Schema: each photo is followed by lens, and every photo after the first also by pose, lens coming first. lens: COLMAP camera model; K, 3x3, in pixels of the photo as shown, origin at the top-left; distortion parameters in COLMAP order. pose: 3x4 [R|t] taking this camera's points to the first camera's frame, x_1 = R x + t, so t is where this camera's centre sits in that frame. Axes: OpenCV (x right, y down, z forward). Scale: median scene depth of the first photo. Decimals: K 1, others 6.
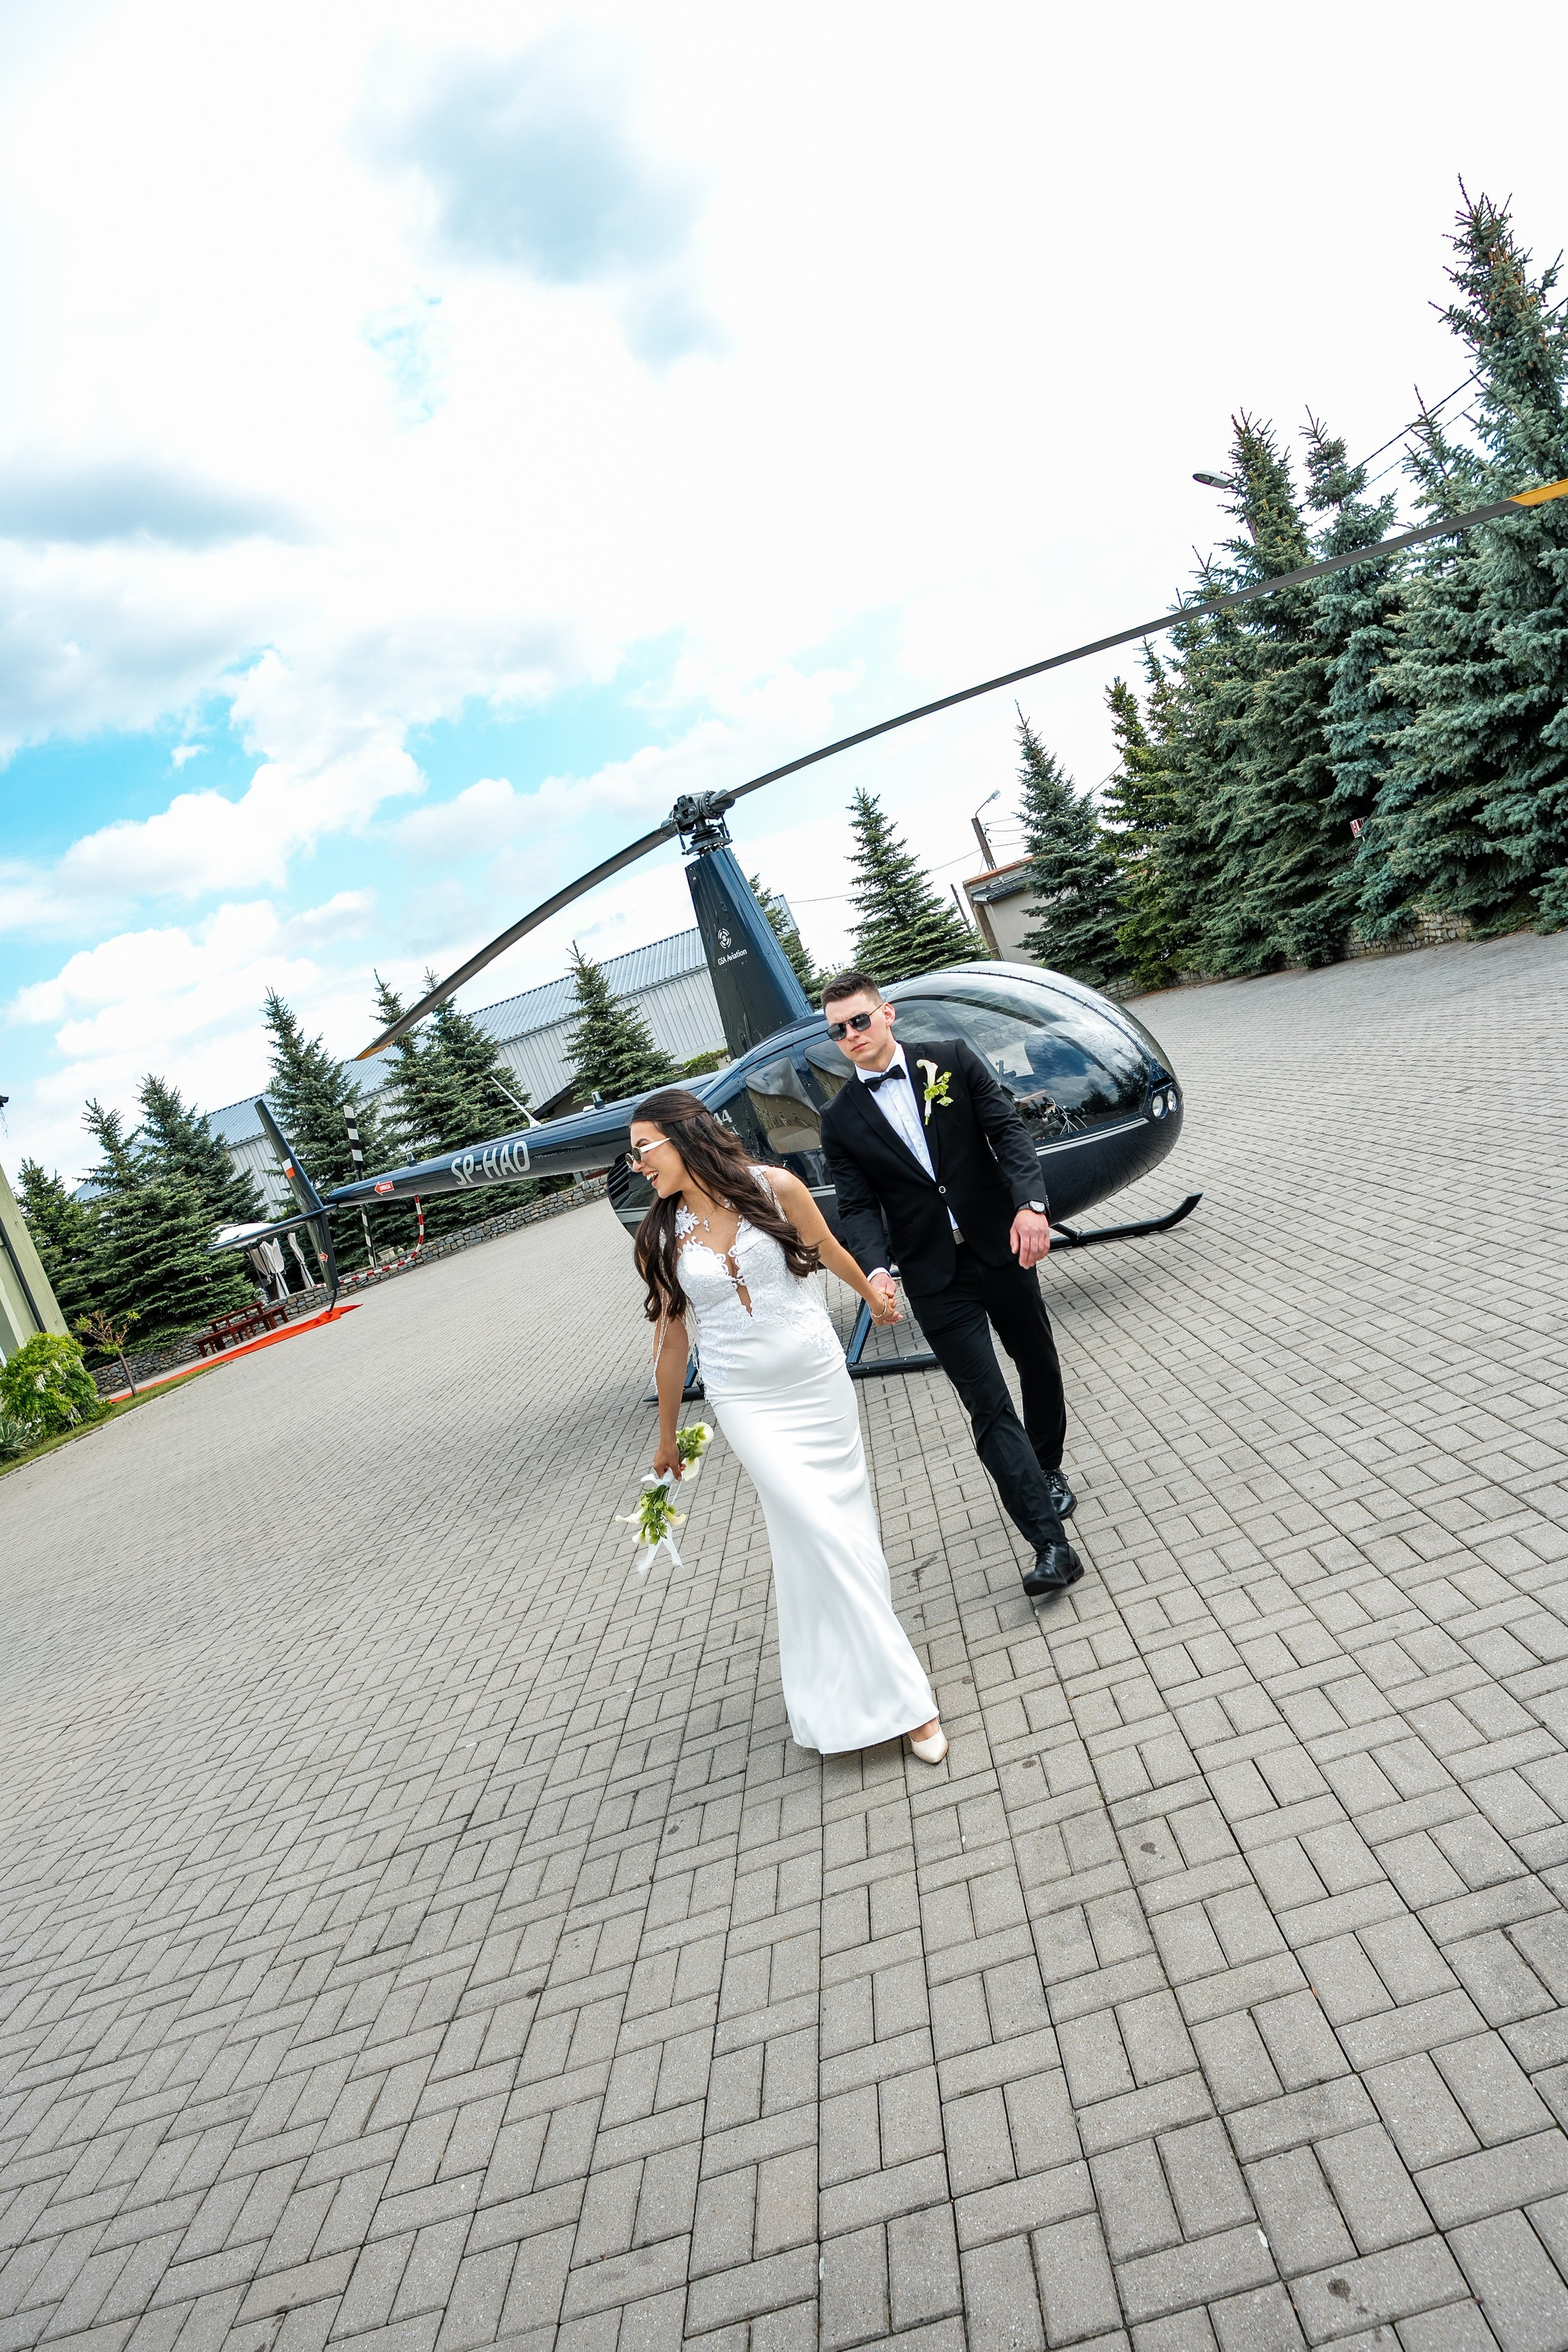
lens RADIAL K [[1554.9, 0, 788.9], [0, 1554.9, 1176.6], [0, 0, 1]] dist [0.006709, -0.024570]
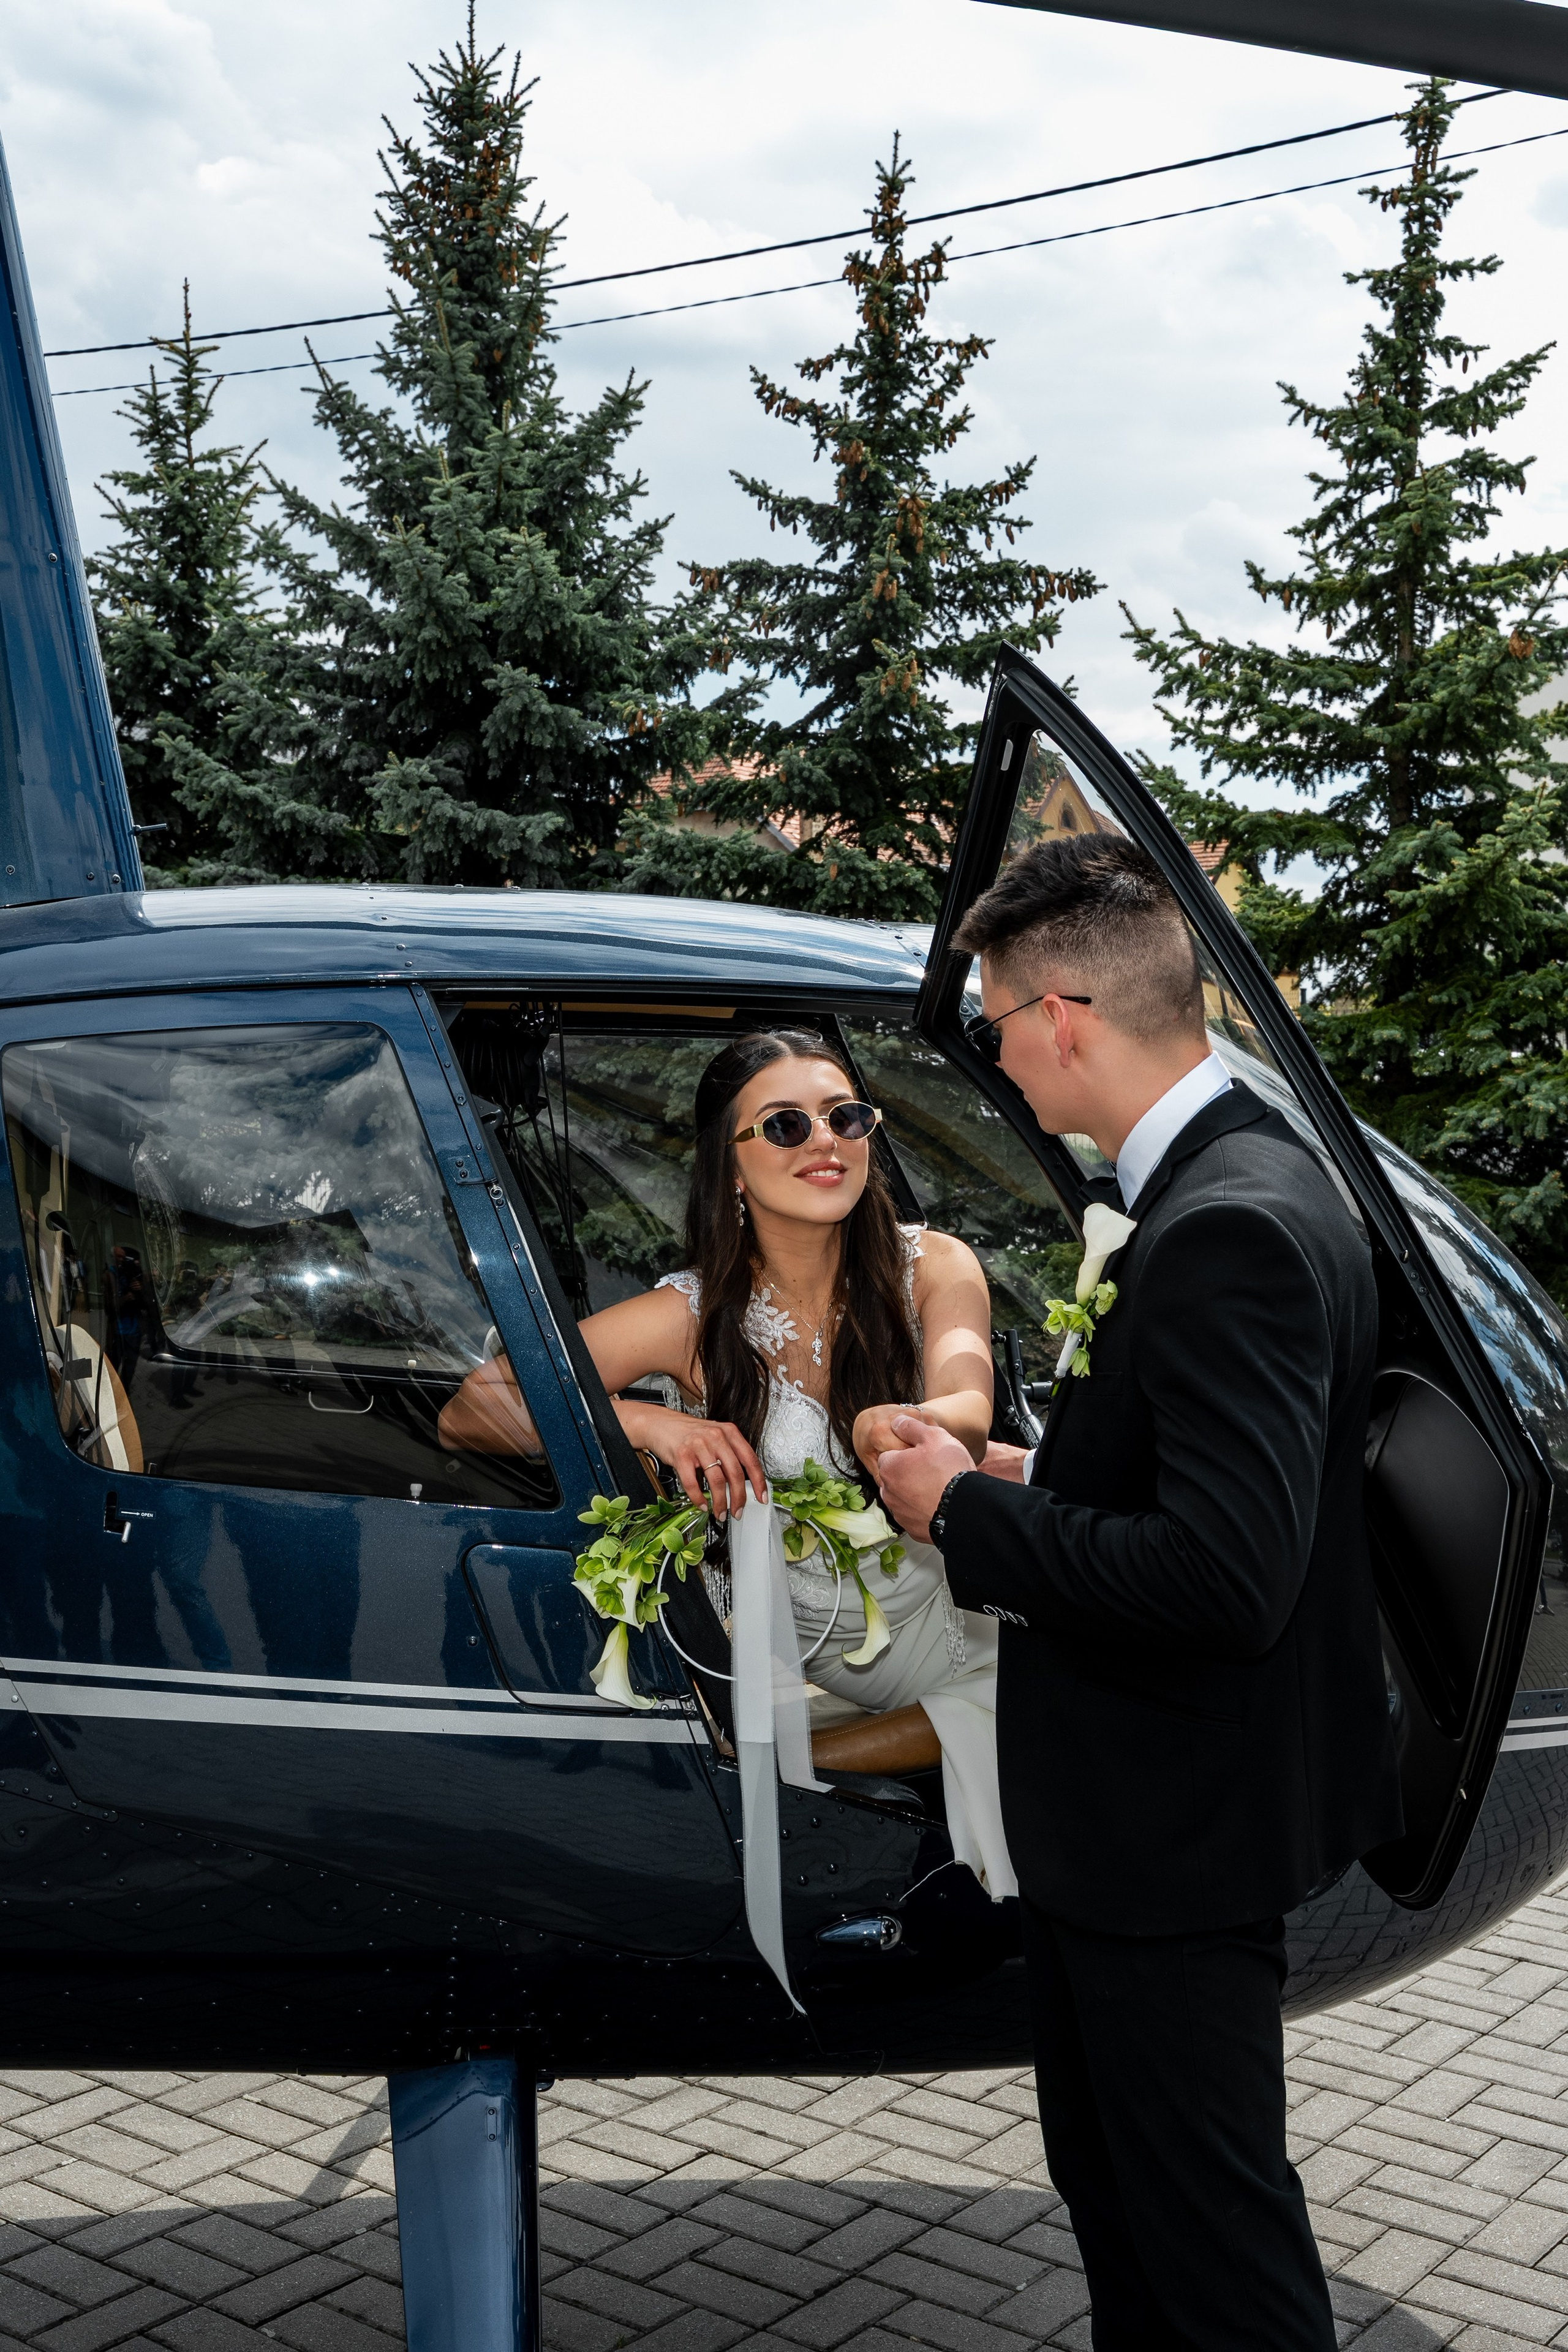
lens RADIAL K [[2672.9, 0, 802.1], [0, 2672.9, 1169.4], [0, 0, 1]] dist [0.014280, 0.038450]
pose [[0.539772, 0.319528, 0.778812, -0.079731], [-0.144712, 0.946610, -0.288076, 0.011663], [-0.829280, 0.042791, 0.557193, 0.249010]]
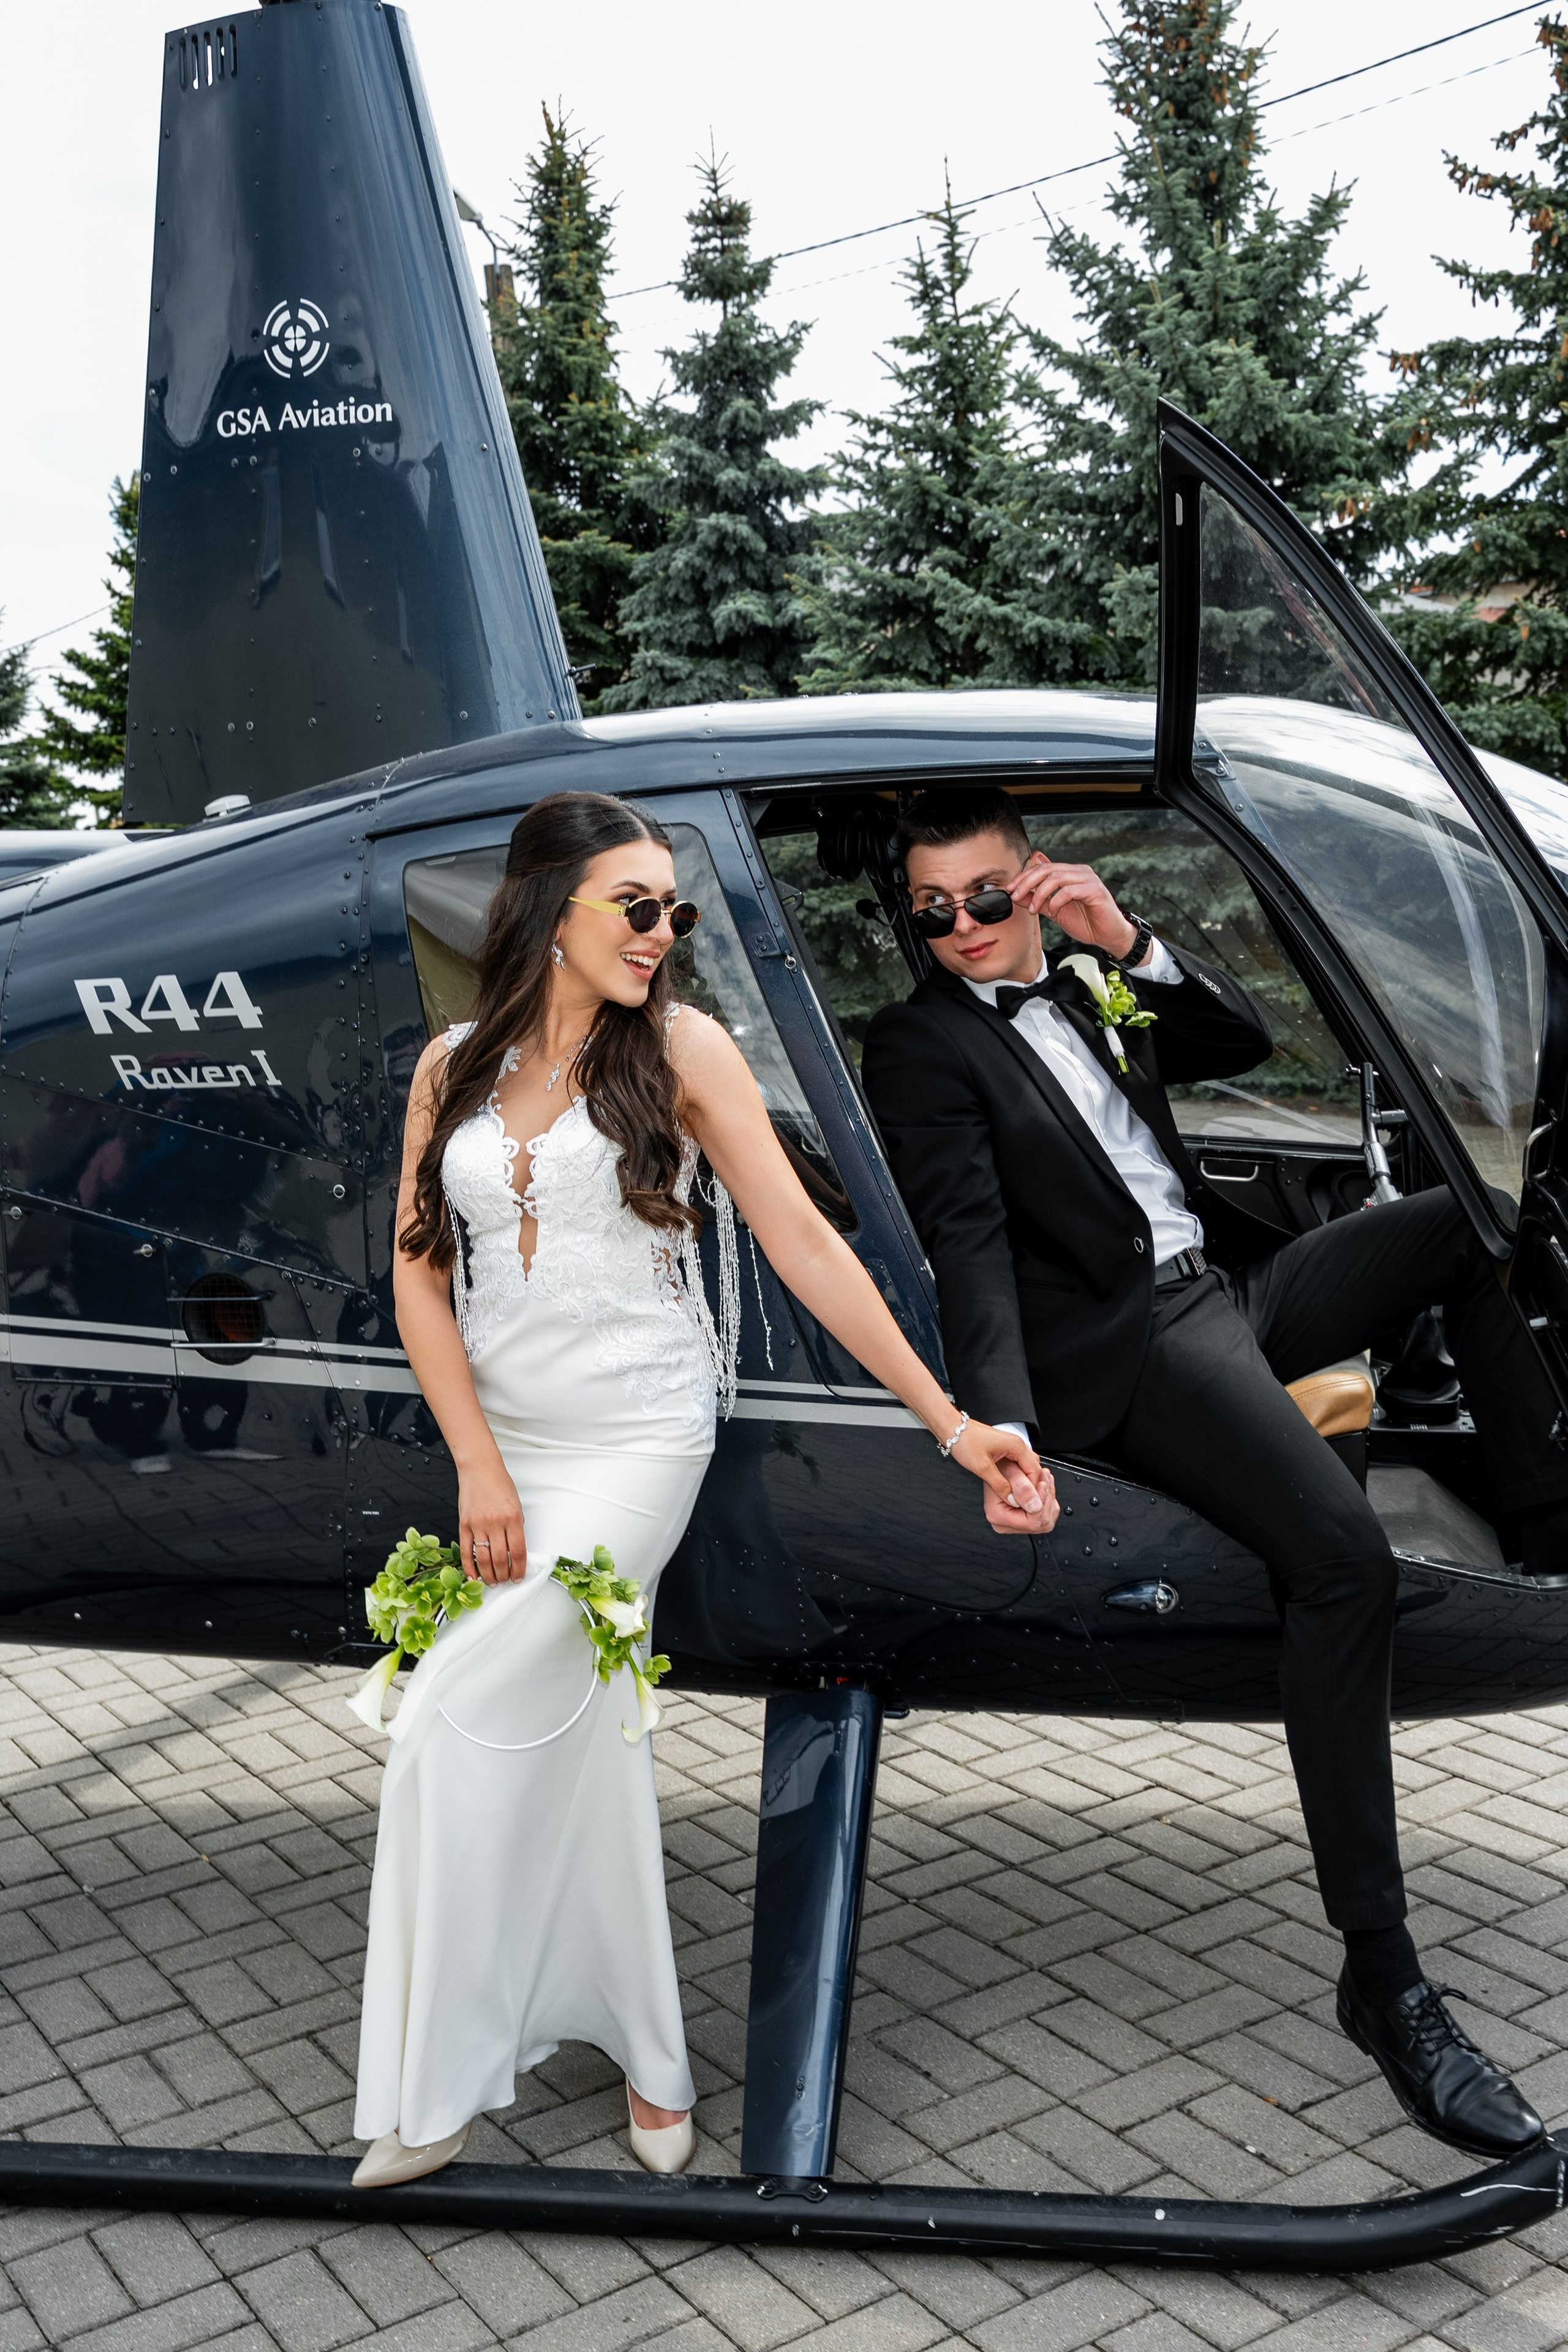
lens RADIAL K [[2366.8, 0, 787.8], [0, 2366.8, 1179.3], [0, 0, 1]] dist [0.003460, 0.016738]
pose [[0.786963, 0.226532, 0.573910, -0.062046], [-0.182874, 0.974004, -0.133694, 0.007691], [-0.589276, 0.000259, 0.807932, 0.228505]]
